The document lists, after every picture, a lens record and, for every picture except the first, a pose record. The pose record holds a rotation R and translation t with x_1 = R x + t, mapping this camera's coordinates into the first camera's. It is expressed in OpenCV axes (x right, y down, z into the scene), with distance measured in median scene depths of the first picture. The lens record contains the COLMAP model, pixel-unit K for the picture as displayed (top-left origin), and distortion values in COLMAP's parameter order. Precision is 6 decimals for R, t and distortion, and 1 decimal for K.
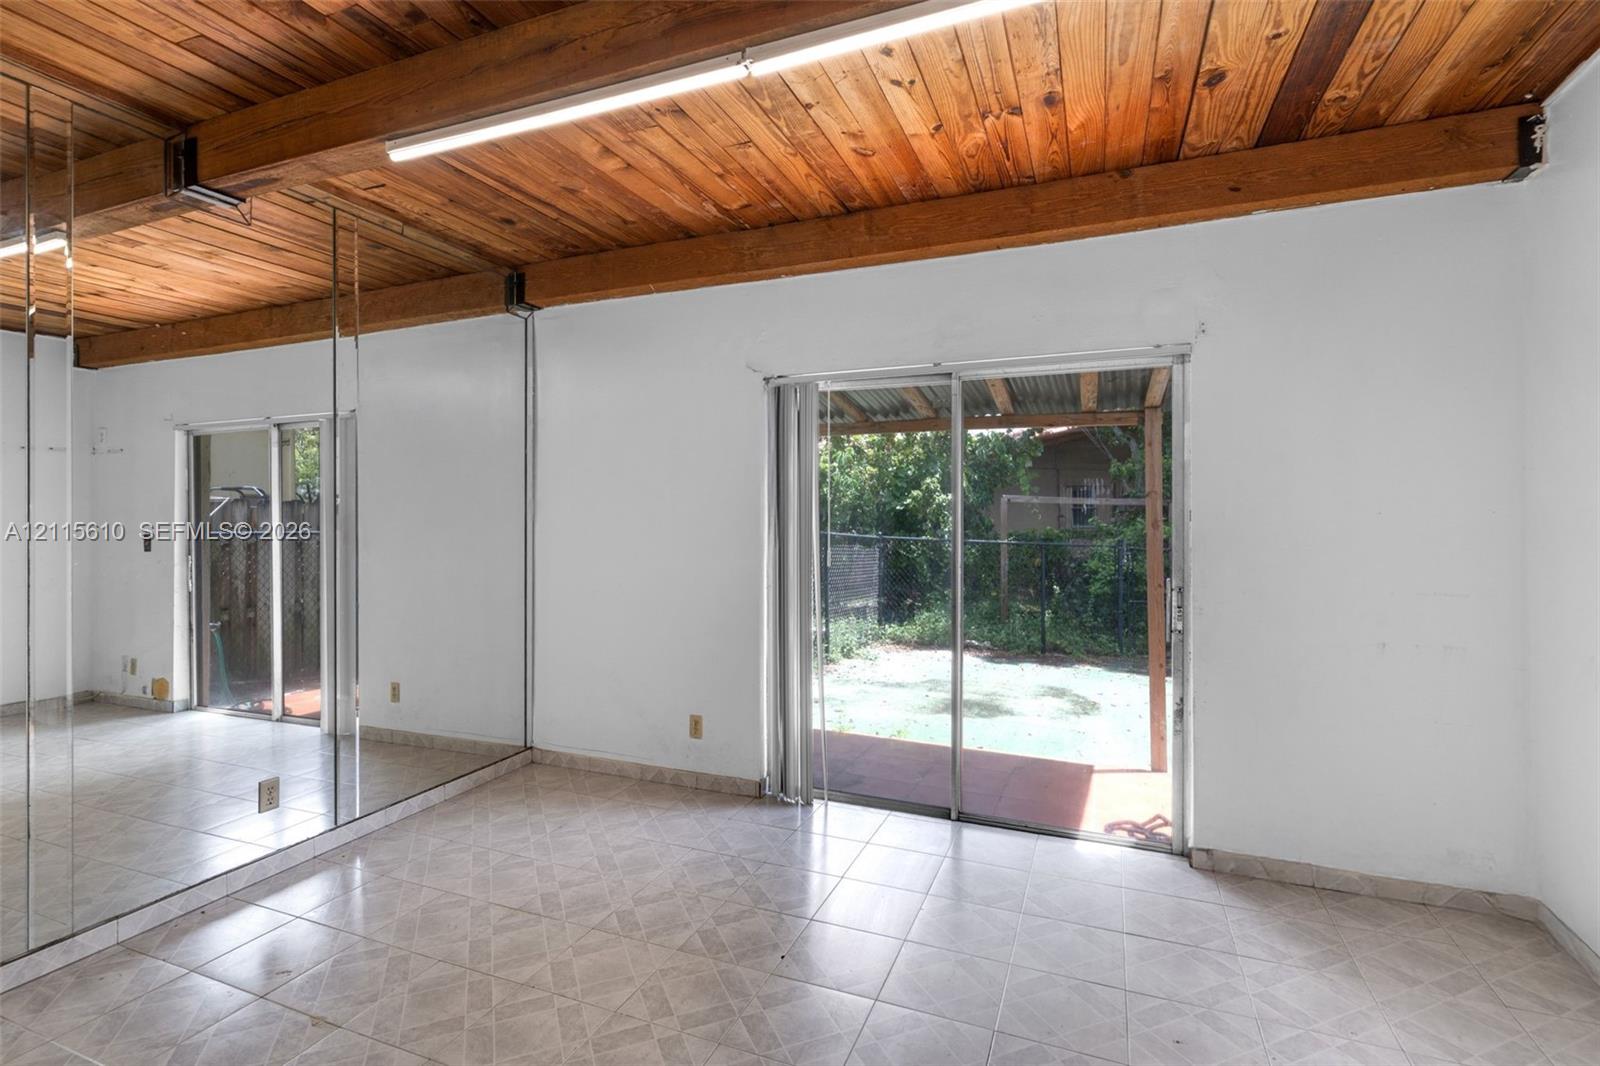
lens RADIAL K [[736.3, 0, 800.0], [0, 736.3, 533.0], [0, 0, 1]] dist [0.000584, -0.000035]
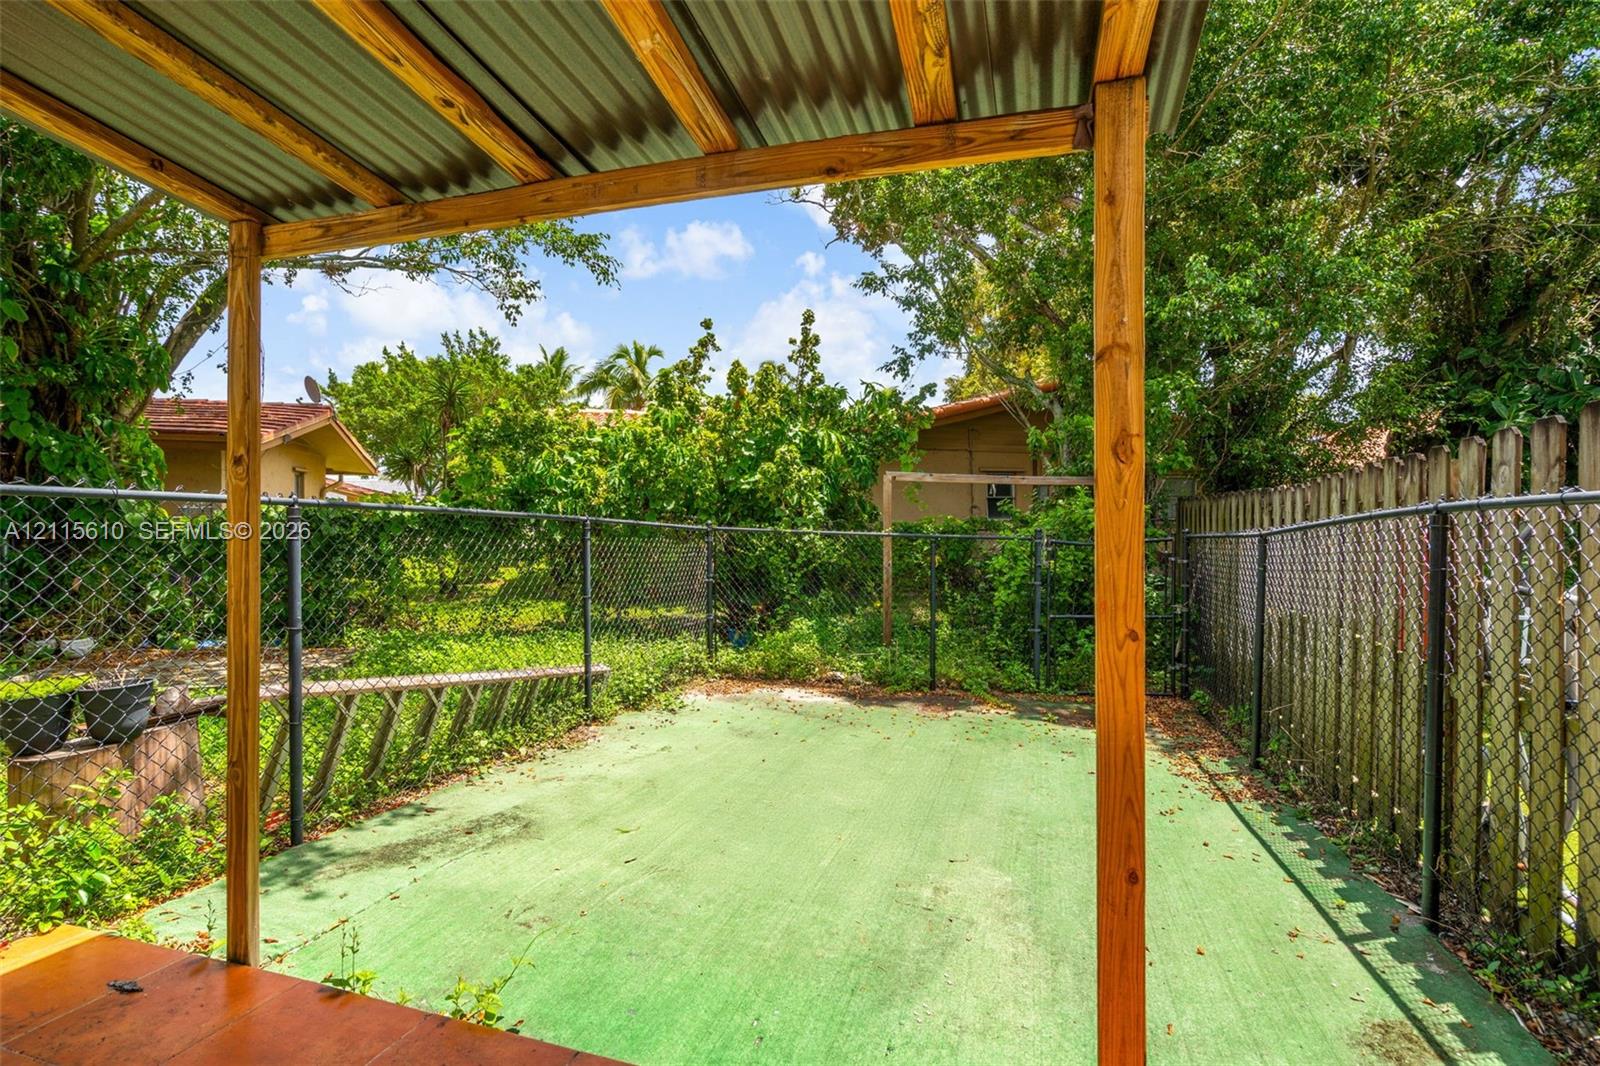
lens RADIAL K [[736.3, 0, 800.0], [0, 736.3, 533.0], [0, 0, 1]] dist [0.000584, -0.000035]
pose [[0.995533, -0.002798, 0.094369, 0.122410], [0.002465, 0.999990, 0.003649, 0.009183], [-0.094378, -0.003400, 0.995531, 0.273992]]
